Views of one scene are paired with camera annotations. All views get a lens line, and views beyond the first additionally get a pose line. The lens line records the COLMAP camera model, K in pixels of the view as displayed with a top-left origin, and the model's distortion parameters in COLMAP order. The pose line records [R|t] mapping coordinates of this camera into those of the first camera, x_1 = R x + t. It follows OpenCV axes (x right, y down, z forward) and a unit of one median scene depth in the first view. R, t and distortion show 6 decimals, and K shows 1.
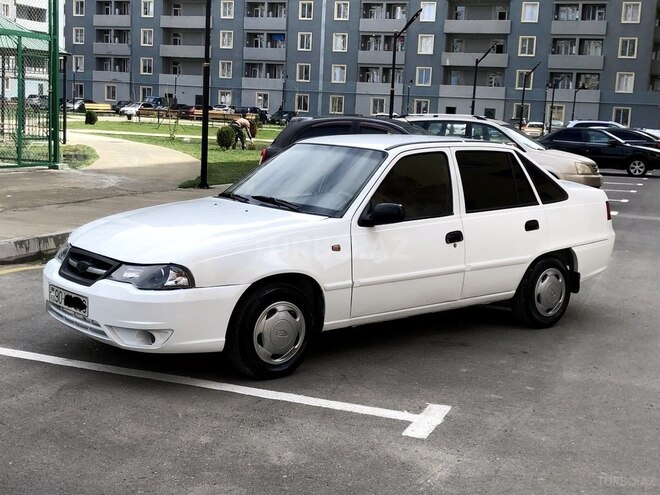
lens RADIAL K [[945.2, 0, 330.0], [0, 945.2, 247.5], [0, 0, 1]] dist [0.188804, -0.566785]
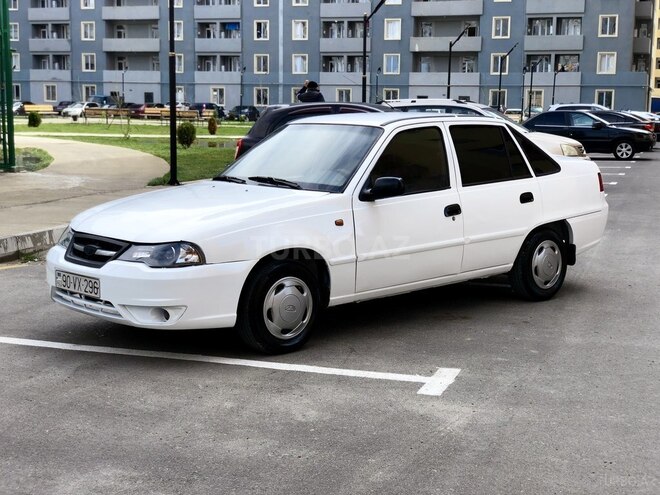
lens RADIAL K [[1045.2, 0, 330.0], [0, 1045.2, 247.5], [0, 0, 1]] dist [0.093539, 0.171126]
pose [[0.998504, -0.040735, 0.036464, -0.040795], [0.041063, 0.999122, -0.008284, 0.032397], [-0.036095, 0.009769, 0.999301, -0.104627]]
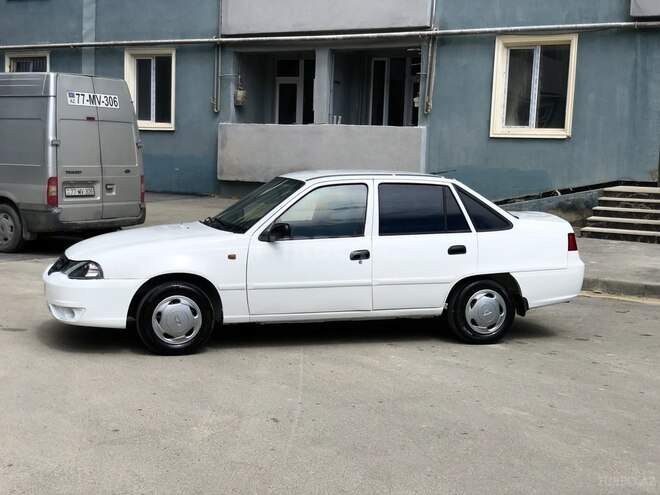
lens RADIAL K [[1045.2, 0, 330.0], [0, 1045.2, 247.5], [0, 0, 1]] dist [0.093539, 0.171126]
pose [[0.915332, 0.021109, -0.402145, 0.622011], [-0.047849, 0.997252, -0.056562, 0.055299], [0.399846, 0.071015, 0.913827, -0.201635]]
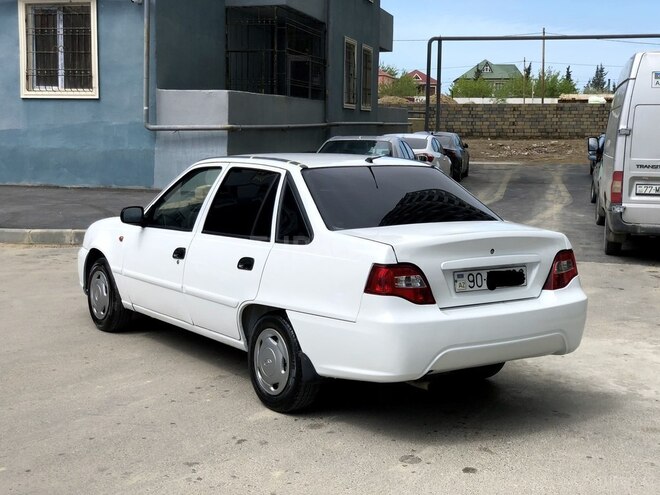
lens RADIAL K [[945.2, 0, 330.0], [0, 945.2, 247.5], [0, 0, 1]] dist [0.188804, -0.566785]
pose [[-0.091236, 0.080512, -0.992569, 1.073988], [-0.166052, 0.981542, 0.094881, -0.133641], [0.981887, 0.173475, -0.076183, 1.228504]]
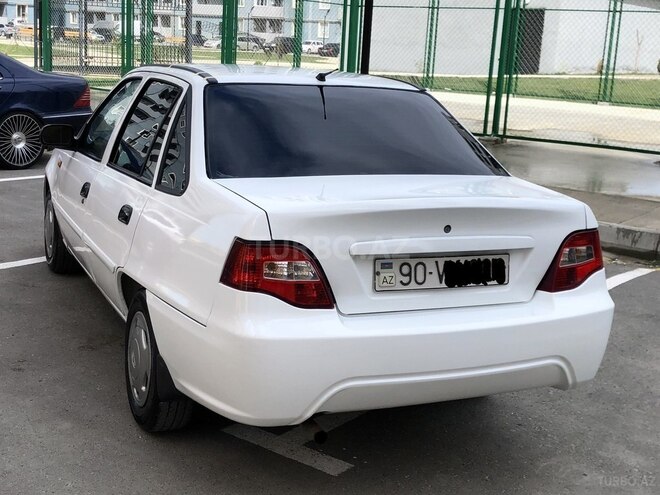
lens RADIAL K [[871.8, 0, 330.0], [0, 871.8, 247.5], [0, 0, 1]] dist [0.177119, -0.599898]
pose [[-0.268055, 0.154262, -0.950973, 0.738359], [-0.208312, 0.954465, 0.213546, -0.153251], [0.940613, 0.255341, -0.223715, 1.346132]]
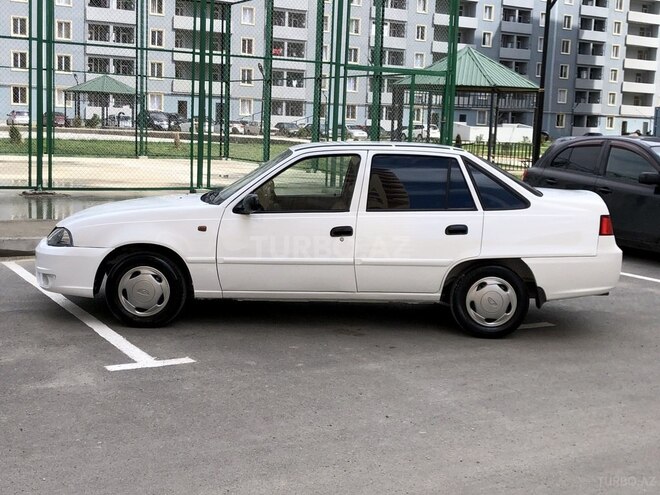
lens RADIAL K [[945.2, 0, 330.0], [0, 945.2, 247.5], [0, 0, 1]] dist [0.188804, -0.566785]
pose [[0.754208, 0.062663, -0.653639, 0.833391], [-0.093732, 0.995516, -0.012716, 0.022256], [0.649911, 0.070858, 0.756700, 0.175933]]
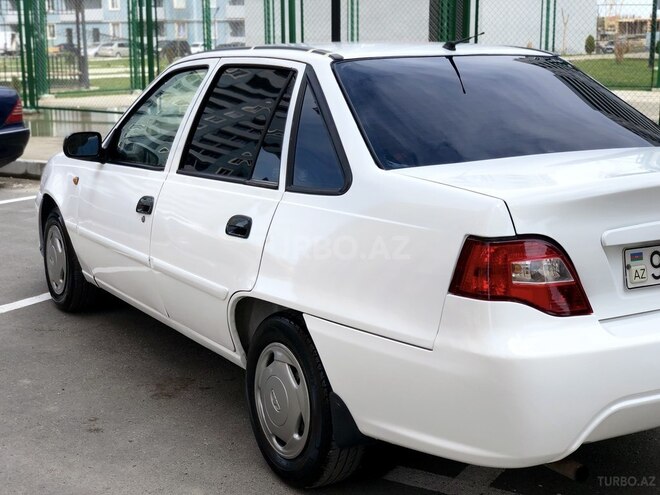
lens RADIAL K [[945.2, 0, 330.0], [0, 945.2, 247.5], [0, 0, 1]] dist [0.188804, -0.566785]
pose [[-0.147725, 0.154791, -0.976840, 0.716819], [-0.150881, 0.972589, 0.176935, -0.110939], [0.977452, 0.173524, -0.120321, 1.200634]]
